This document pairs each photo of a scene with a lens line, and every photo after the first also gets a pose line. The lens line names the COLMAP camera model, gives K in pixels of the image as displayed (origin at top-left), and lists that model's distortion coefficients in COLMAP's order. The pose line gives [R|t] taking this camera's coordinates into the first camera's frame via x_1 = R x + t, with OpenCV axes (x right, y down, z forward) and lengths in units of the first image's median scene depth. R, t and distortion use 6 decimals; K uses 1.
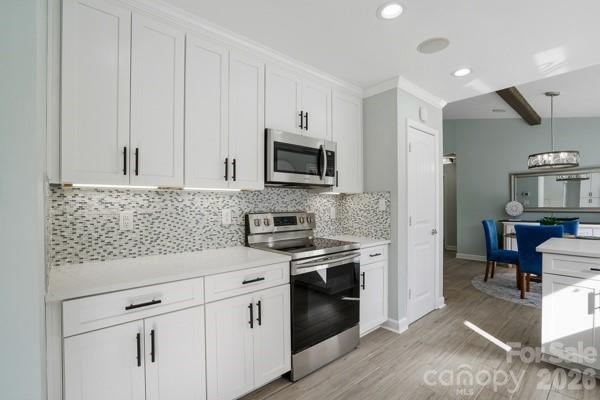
lens RADIAL K [[283.0, 0, 299.6], [0, 283.0, 201.9], [0, 0, 1]] dist [-0.031768, 0.000523]
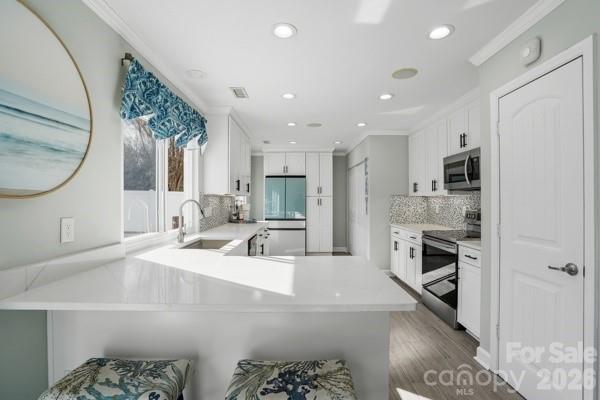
lens RADIAL K [[283.0, 0, 299.6], [0, 283.0, 201.9], [0, 0, 1]] dist [-0.031768, 0.000523]
pose [[-0.660557, 0.009219, -0.750719, 1.569817], [0.004205, 0.999954, 0.008580, -0.017462], [0.750764, 0.002510, -0.660566, 1.355575]]
